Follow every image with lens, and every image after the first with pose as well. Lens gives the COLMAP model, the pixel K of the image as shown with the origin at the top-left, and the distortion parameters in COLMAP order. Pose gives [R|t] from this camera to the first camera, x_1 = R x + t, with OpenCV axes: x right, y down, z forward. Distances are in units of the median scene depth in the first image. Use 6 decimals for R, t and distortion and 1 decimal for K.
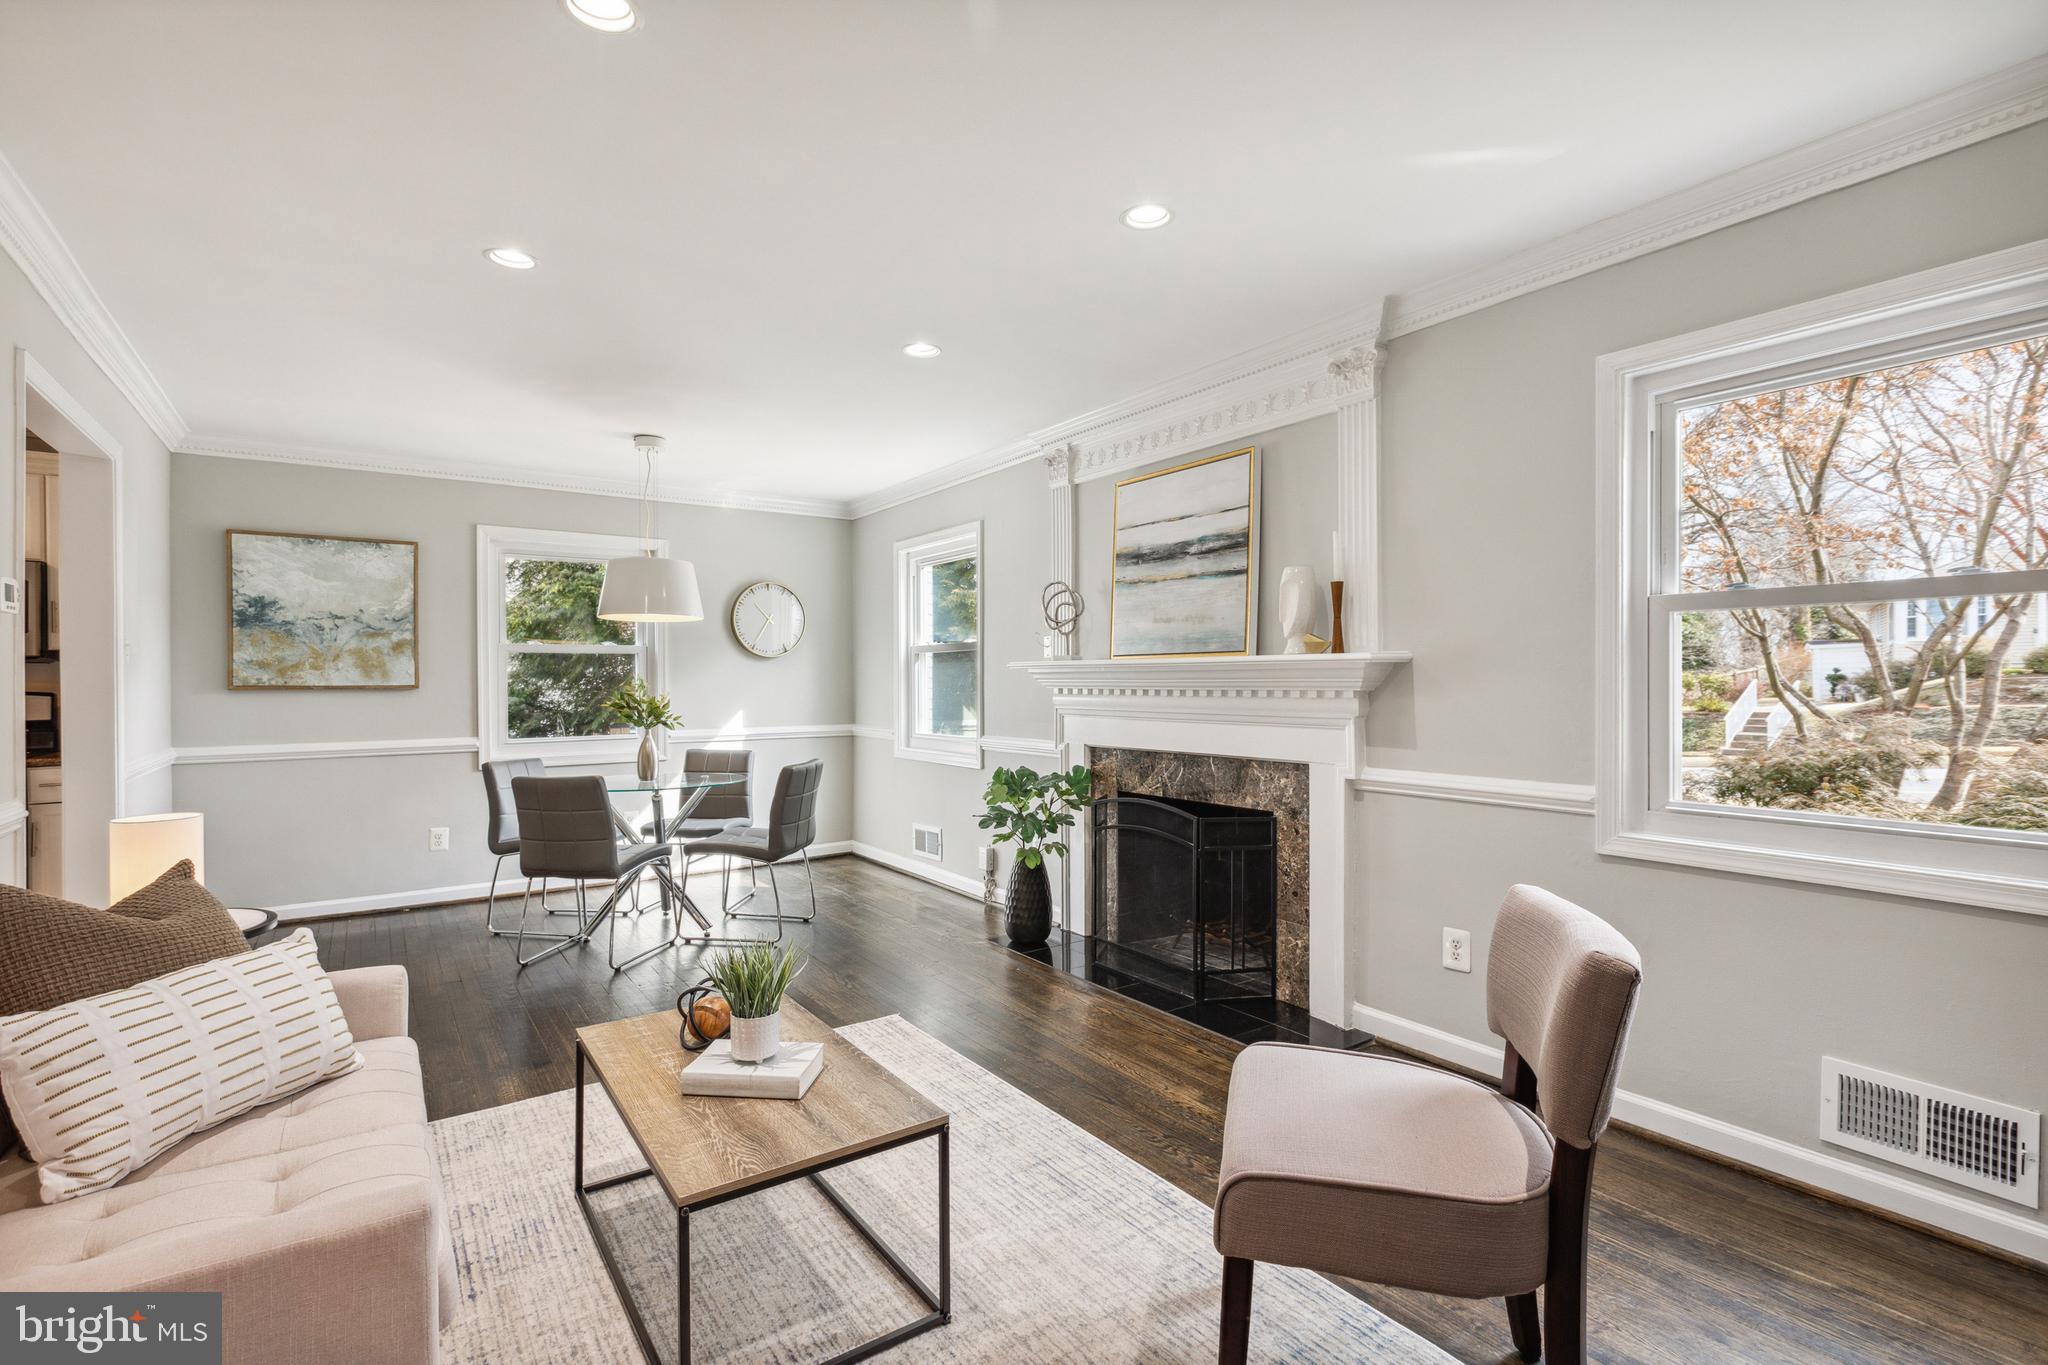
lens RADIAL K [[932.7, 0, 1020.0], [0, 932.7, 683.1], [0, 0, 1]] dist [0.002405, 0.000232]
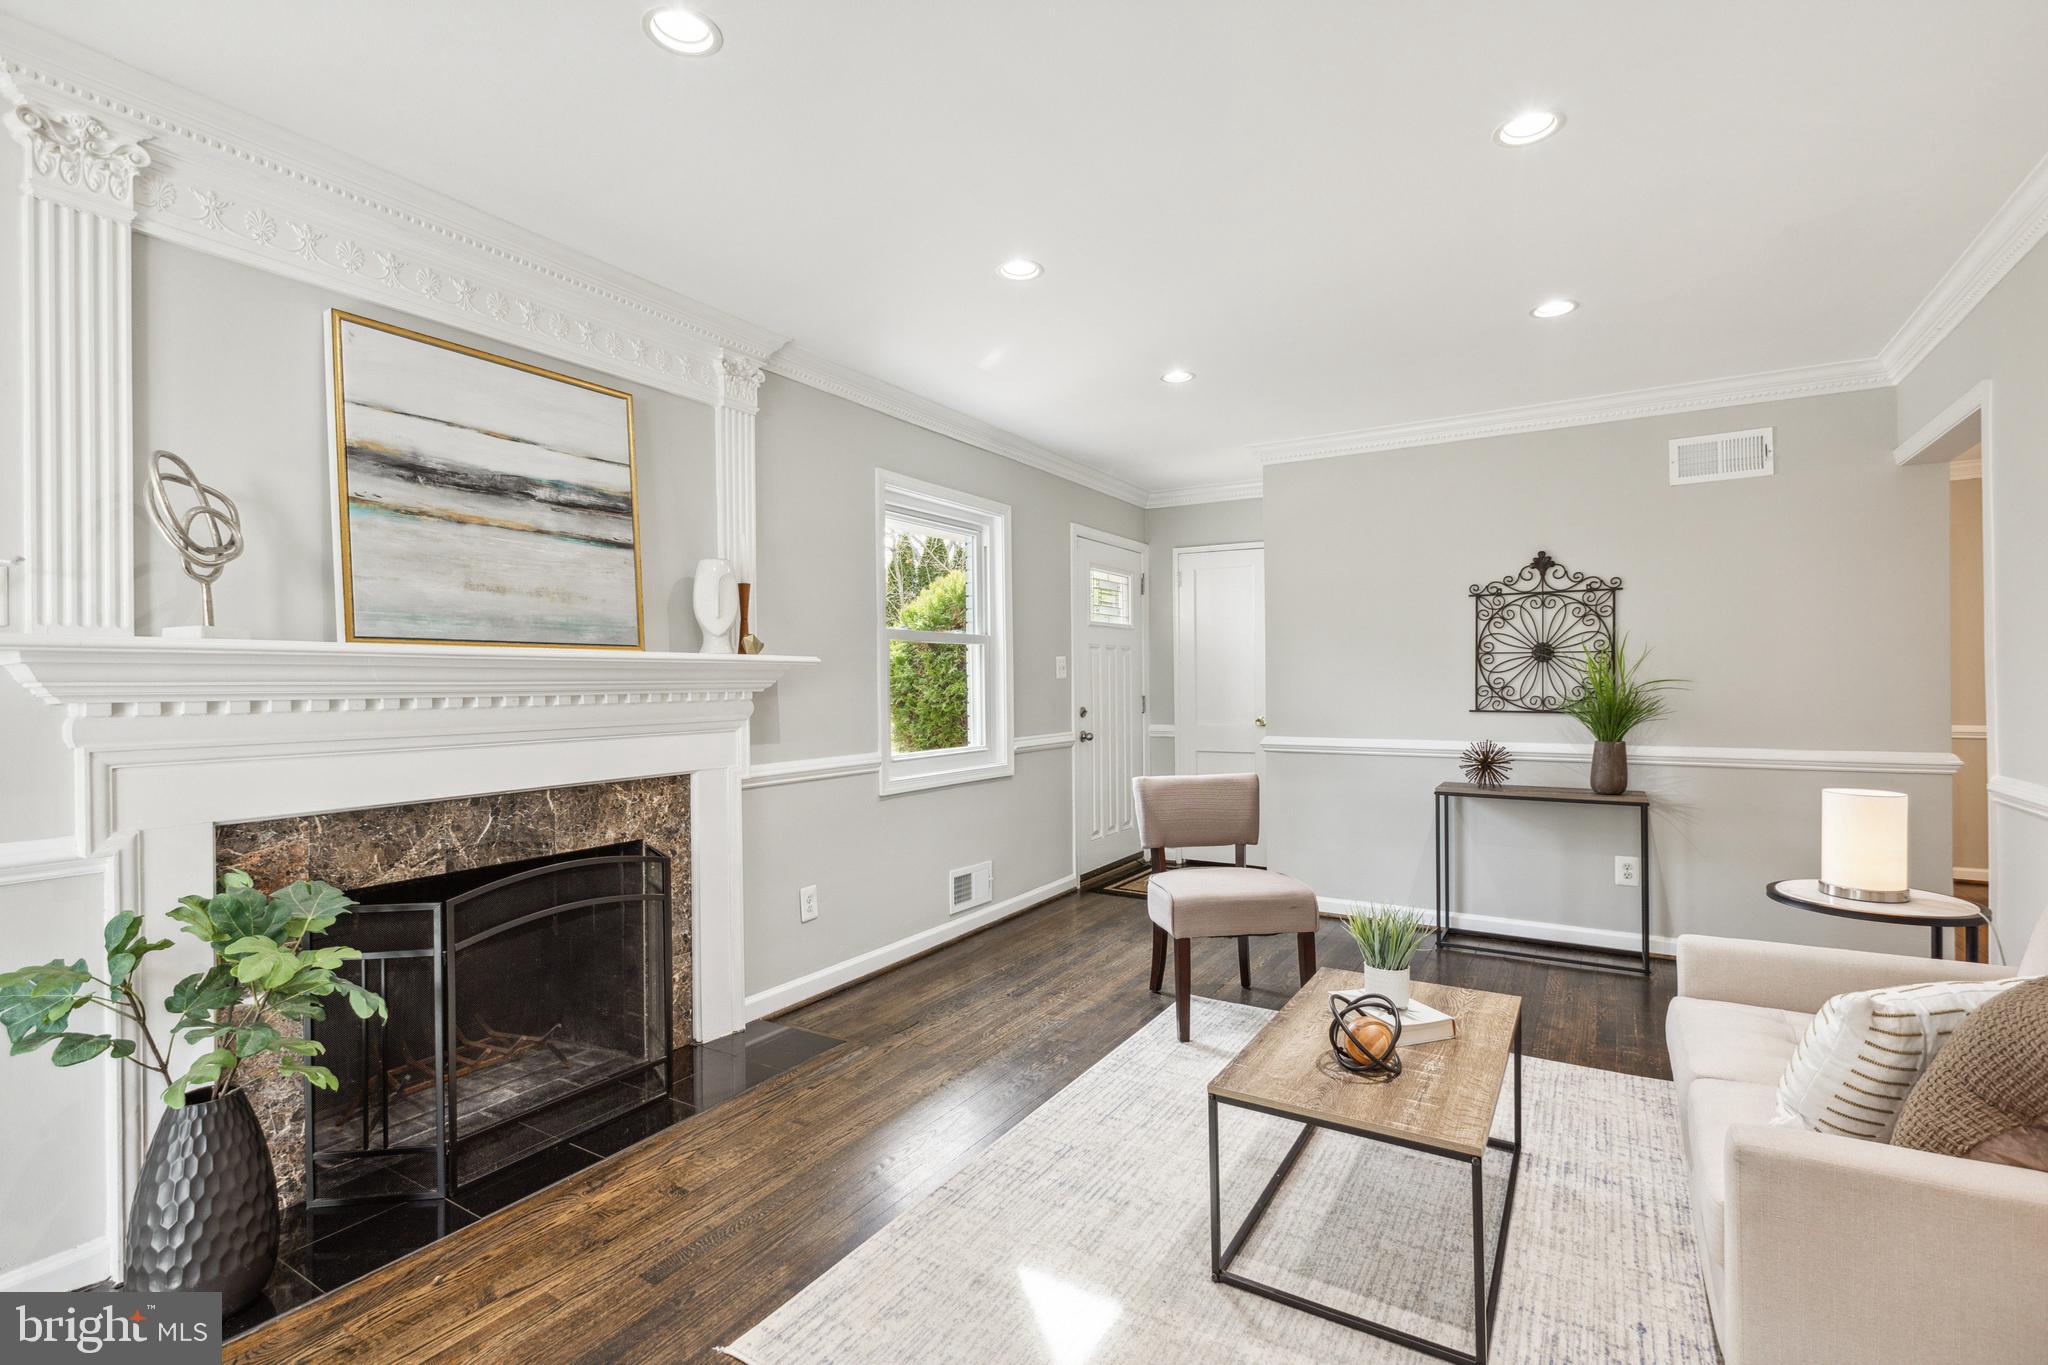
lens RADIAL K [[932.7, 0, 1020.0], [0, 932.7, 683.1], [0, 0, 1]] dist [0.002405, 0.000232]
pose [[-0.388286, 0.005359, 0.921523, -0.501602], [0.011980, 0.999928, -0.000767, 0.001839], [-0.921461, 0.010742, -0.388322, 0.801751]]
